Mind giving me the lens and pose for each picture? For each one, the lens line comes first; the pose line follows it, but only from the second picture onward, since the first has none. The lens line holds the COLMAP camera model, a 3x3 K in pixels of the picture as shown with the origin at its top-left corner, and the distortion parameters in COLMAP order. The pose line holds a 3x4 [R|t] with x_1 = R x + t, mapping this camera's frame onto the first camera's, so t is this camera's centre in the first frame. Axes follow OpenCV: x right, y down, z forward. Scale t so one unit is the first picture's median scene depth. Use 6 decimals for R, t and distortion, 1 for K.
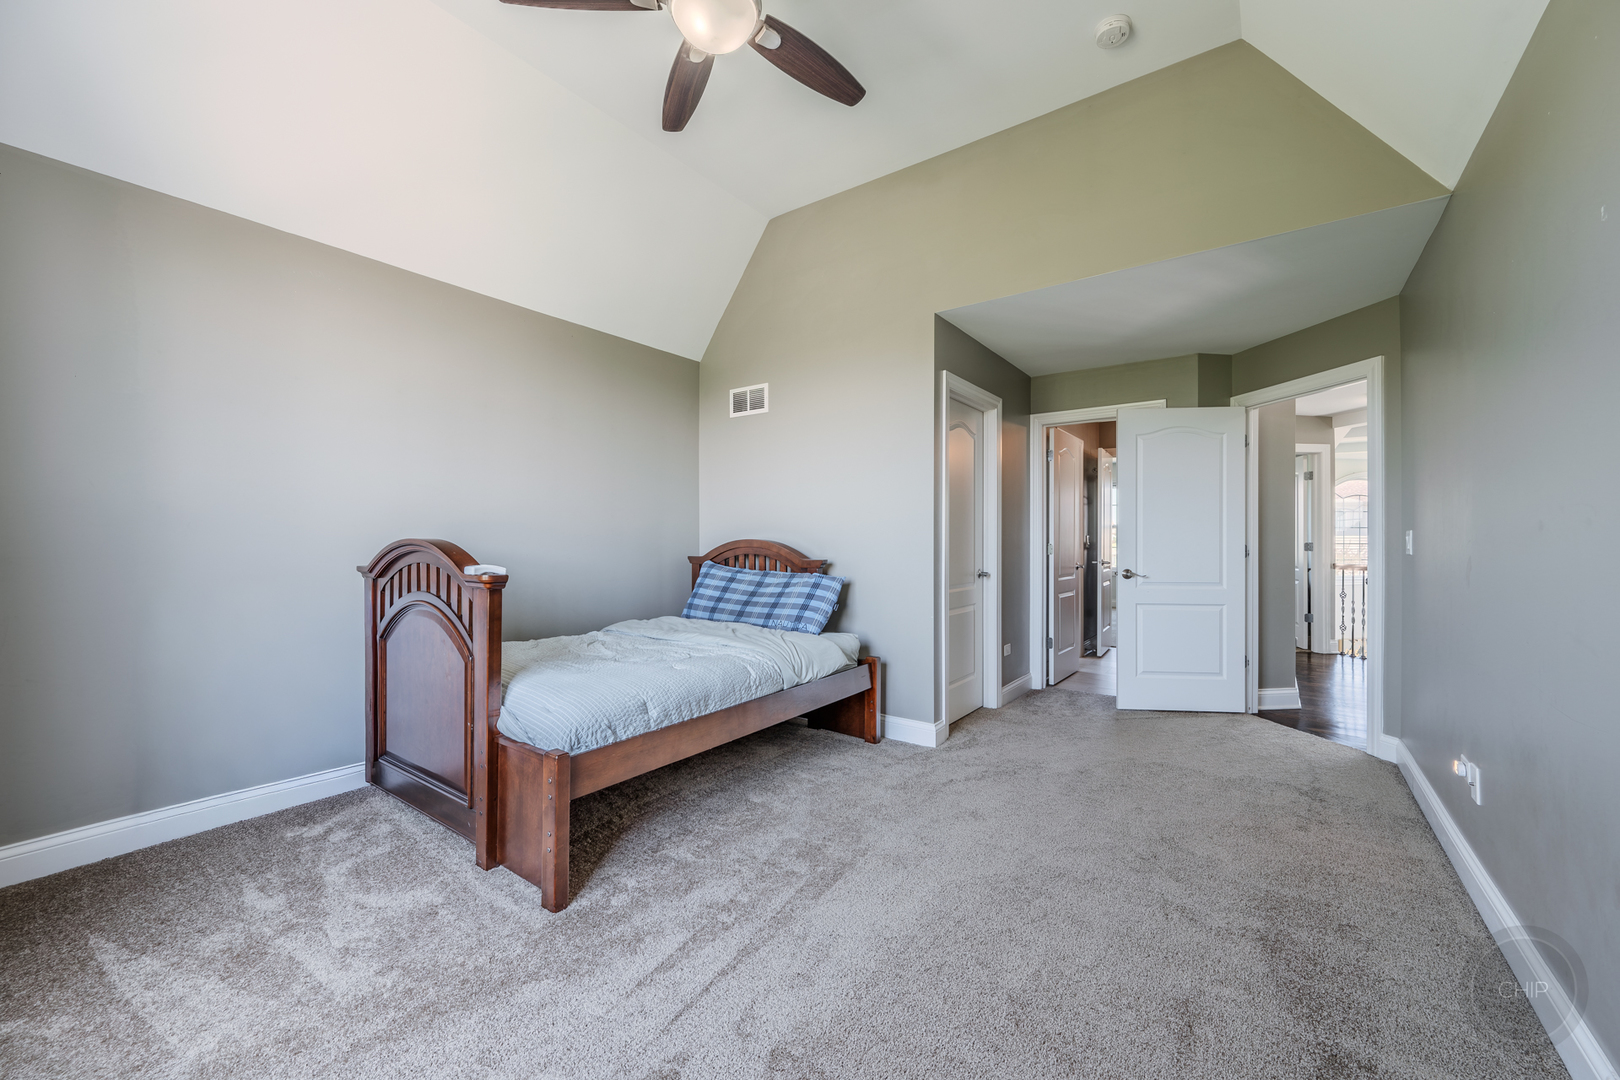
lens RADIAL K [[644.8, 0, 809.2], [0, 644.8, 540.3], [0, 0, 1]] dist [0.001707, 0.000259]
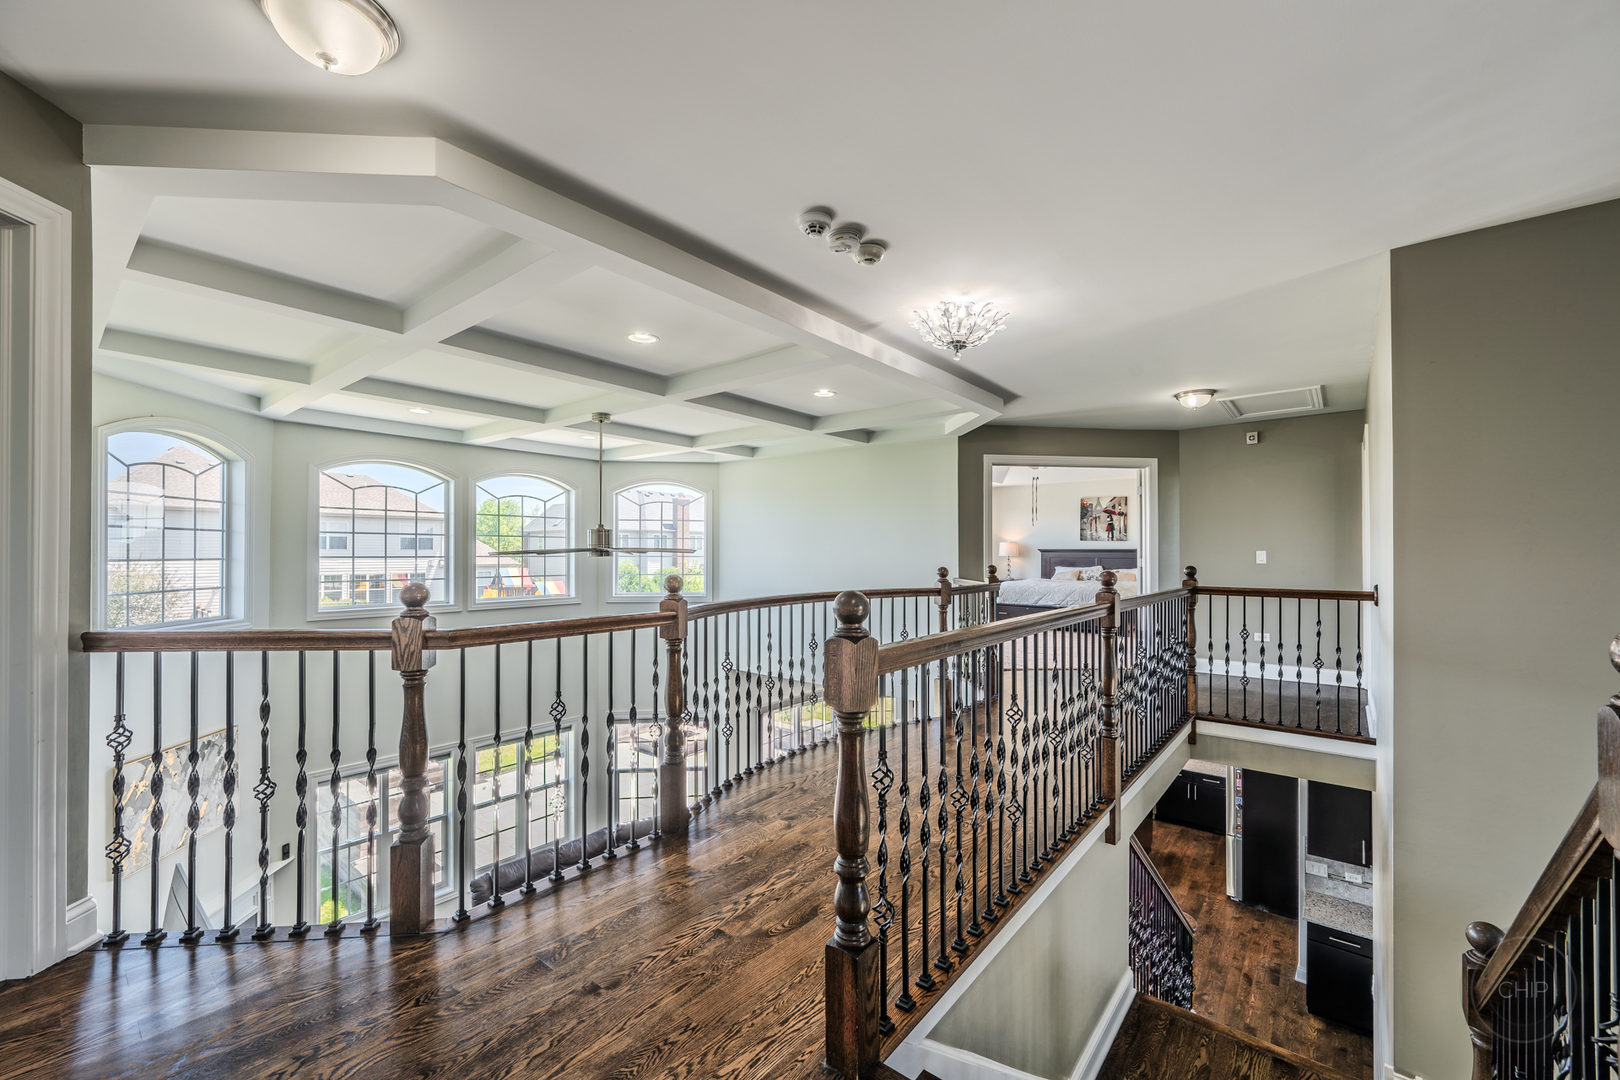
lens RADIAL K [[644.8, 0, 798.1], [0, 644.8, 550.0], [0, 0, 1]] dist [0.001707, 0.000259]
pose [[0.044232, 0.006409, 0.999001, 0.547823], [-0.011062, 0.999921, -0.005926, -0.001779], [-0.998960, -0.010789, 0.044300, 0.681858]]
